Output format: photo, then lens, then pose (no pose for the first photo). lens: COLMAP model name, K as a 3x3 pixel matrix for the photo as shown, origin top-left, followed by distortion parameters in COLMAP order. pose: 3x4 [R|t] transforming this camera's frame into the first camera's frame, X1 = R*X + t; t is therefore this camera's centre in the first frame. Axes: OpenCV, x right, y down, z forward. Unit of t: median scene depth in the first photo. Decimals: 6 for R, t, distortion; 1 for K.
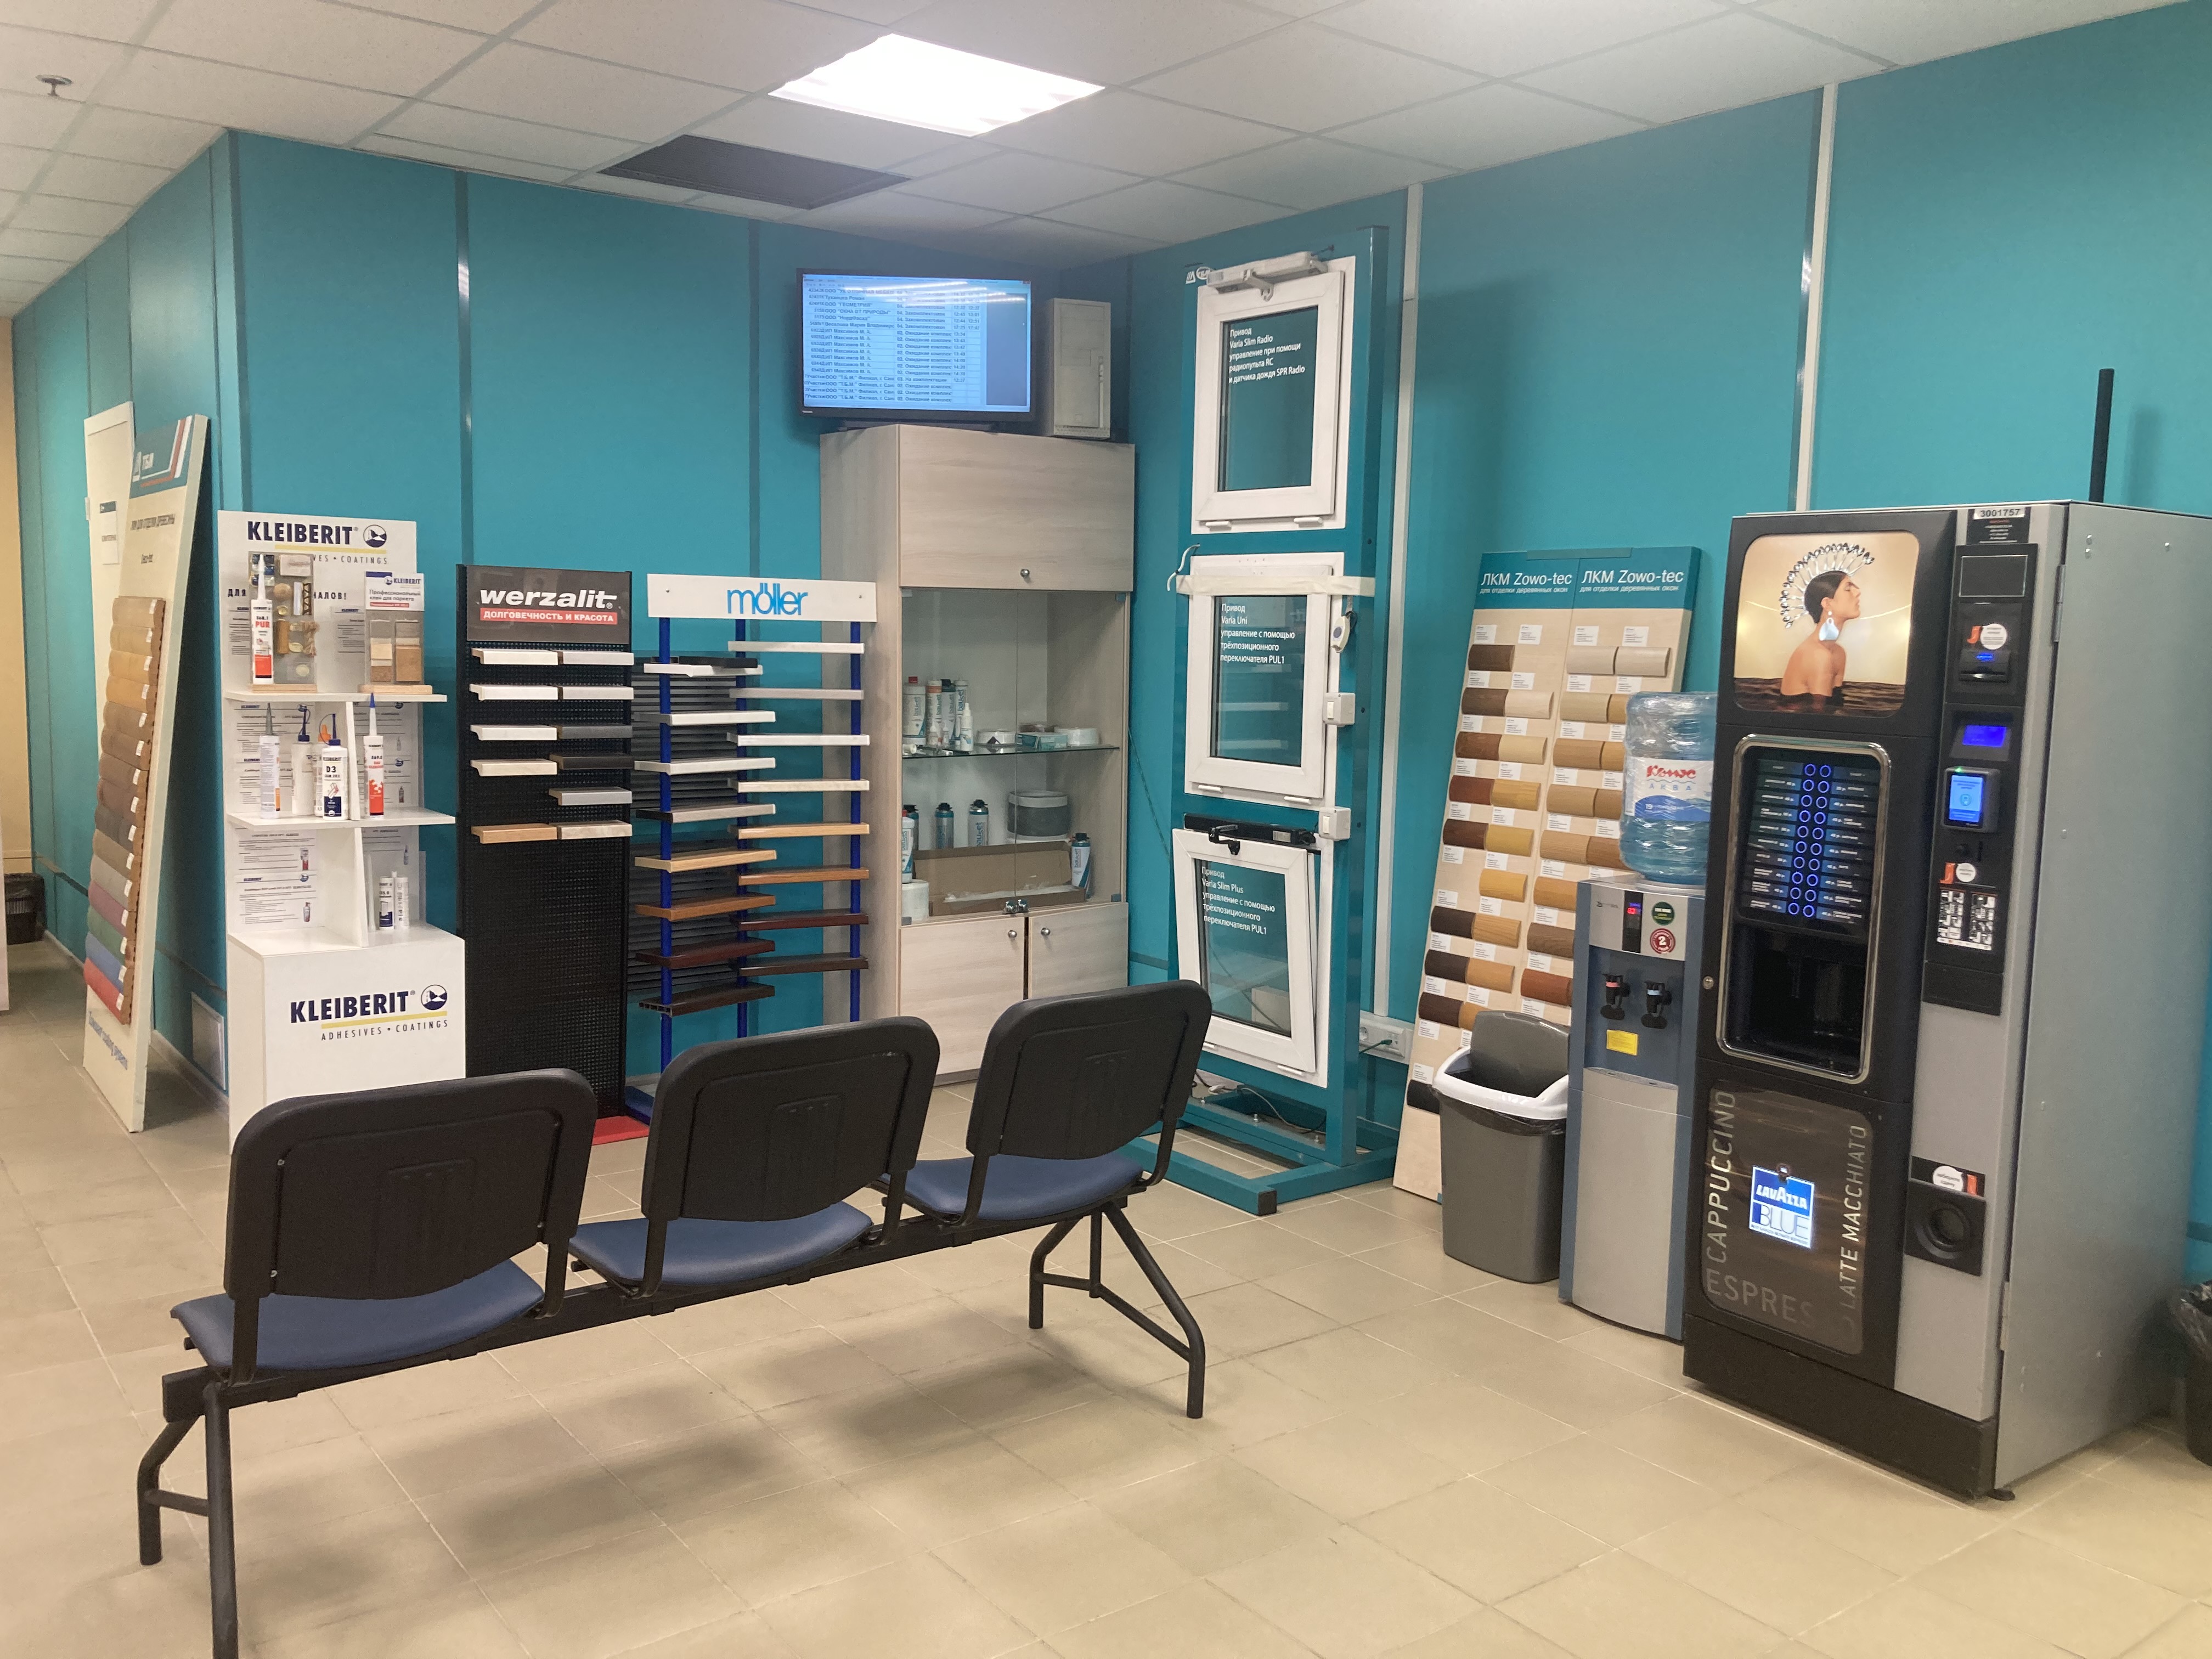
lens RADIAL K [[1804.2, 0, 1104.6], [0, 1804.2, 813.8], [0, 0, 1]] dist [0.032013, -0.015812]
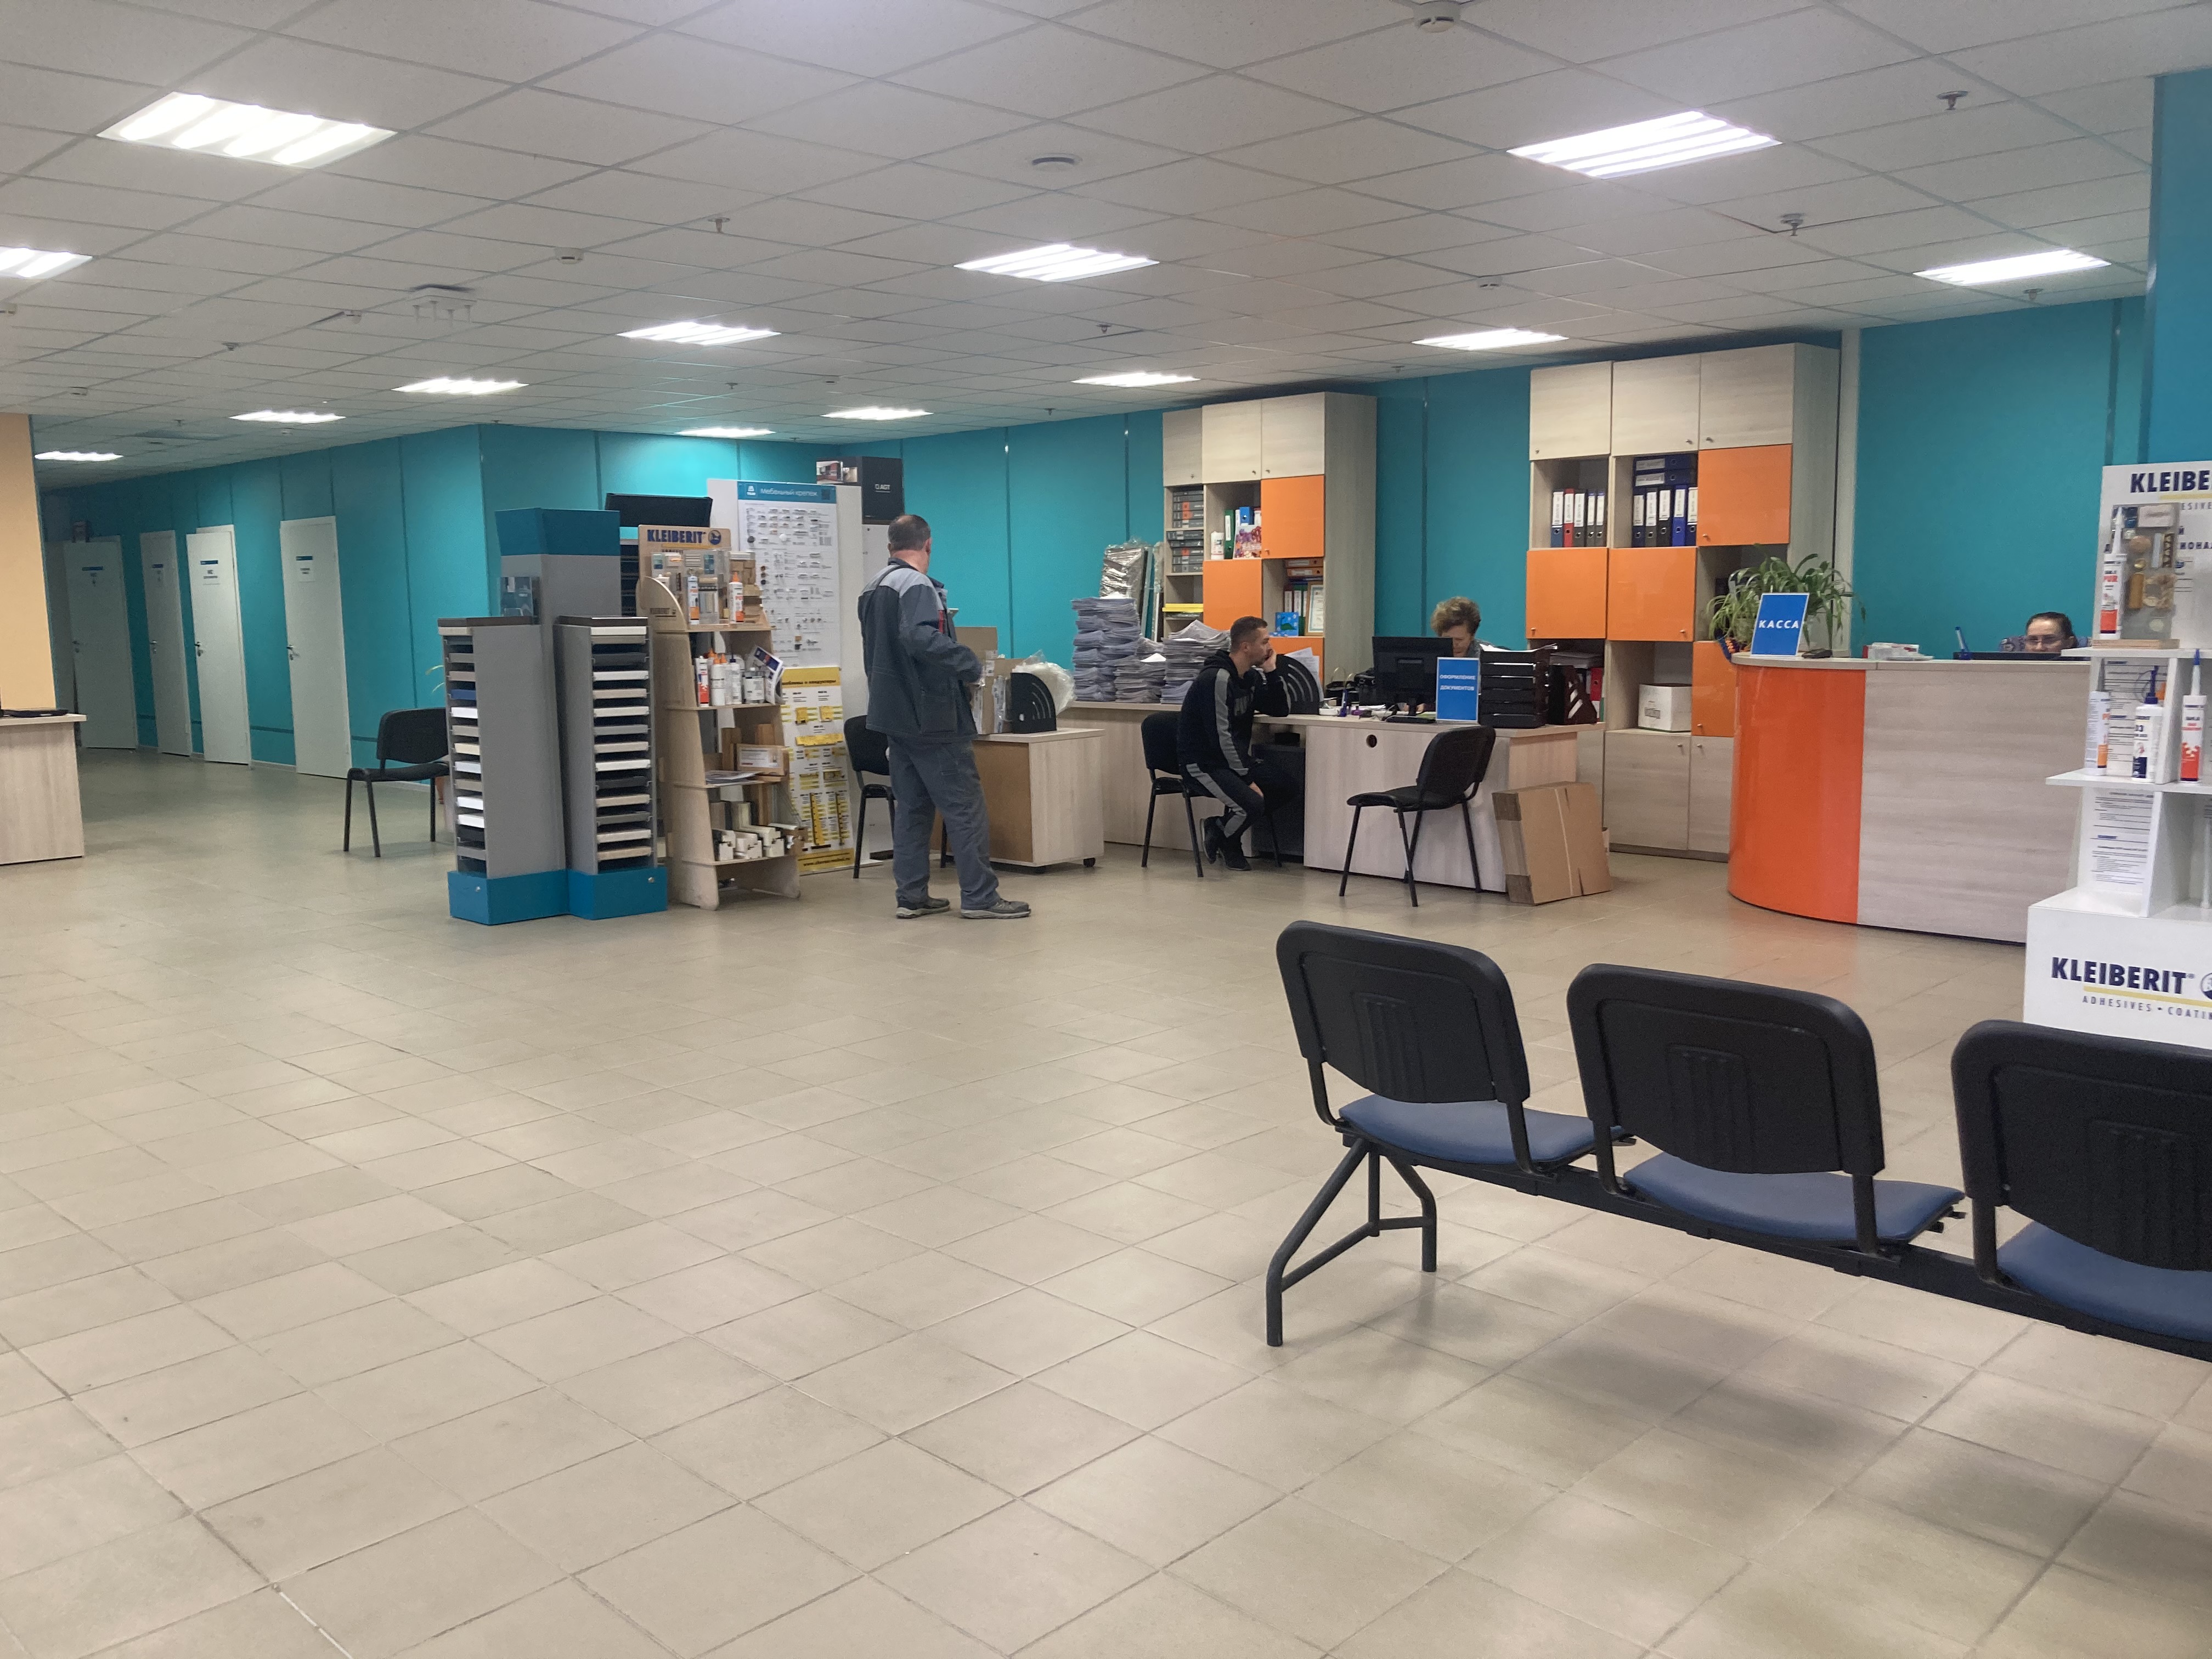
lens RADIAL K [[1804.2, 0, 1104.7], [0, 1804.2, 839.8], [0, 0, 1]] dist [0.032013, -0.015812]
pose [[0.142346, 0.107570, -0.983954, 0.446453], [-0.081865, 0.991951, 0.096601, -0.014155], [0.986426, 0.066801, 0.150007, 0.317250]]
